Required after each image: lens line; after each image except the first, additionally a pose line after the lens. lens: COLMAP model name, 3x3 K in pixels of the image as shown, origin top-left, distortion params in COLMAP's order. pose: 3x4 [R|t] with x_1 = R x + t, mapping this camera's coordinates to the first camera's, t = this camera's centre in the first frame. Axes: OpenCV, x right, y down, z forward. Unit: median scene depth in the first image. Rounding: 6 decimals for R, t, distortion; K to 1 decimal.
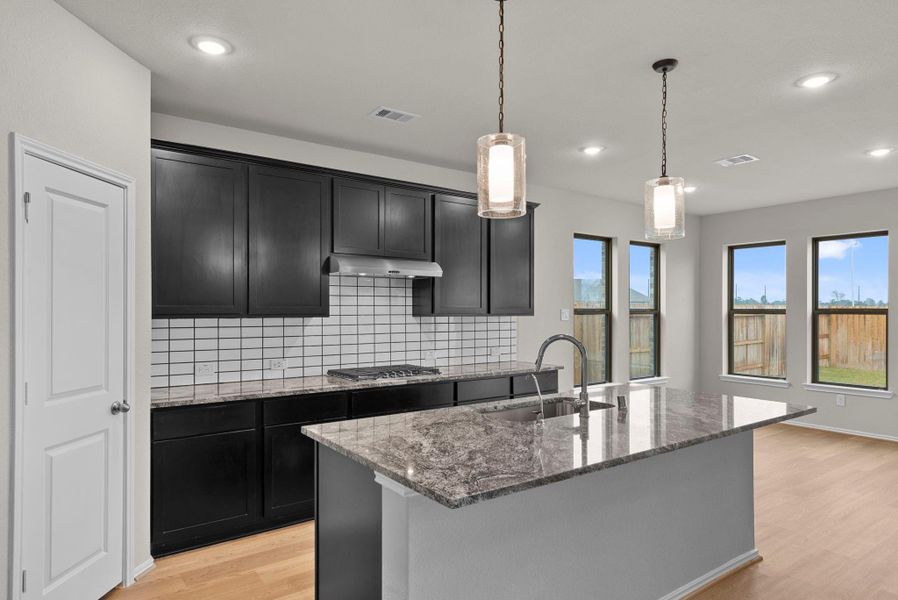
lens RADIAL K [[537.7, 0, 449.0], [0, 537.7, 300.0], [0, 0, 1]] dist [0.003099, -0.000273]
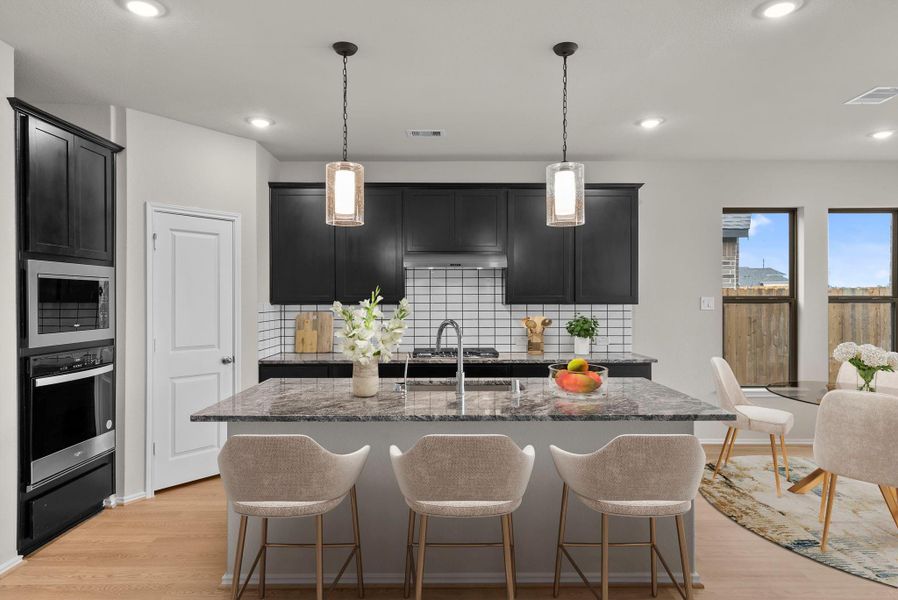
lens RADIAL K [[555.1, 0, 449.0], [0, 555.1, 300.0], [0, 0, 1]] dist [0.027190, 0.000215]
pose [[0.812938, 0.001664, -0.582348, 0.499148], [0.012386, 0.999720, 0.020147, -0.002049], [0.582219, -0.023591, 0.812690, 0.024686]]
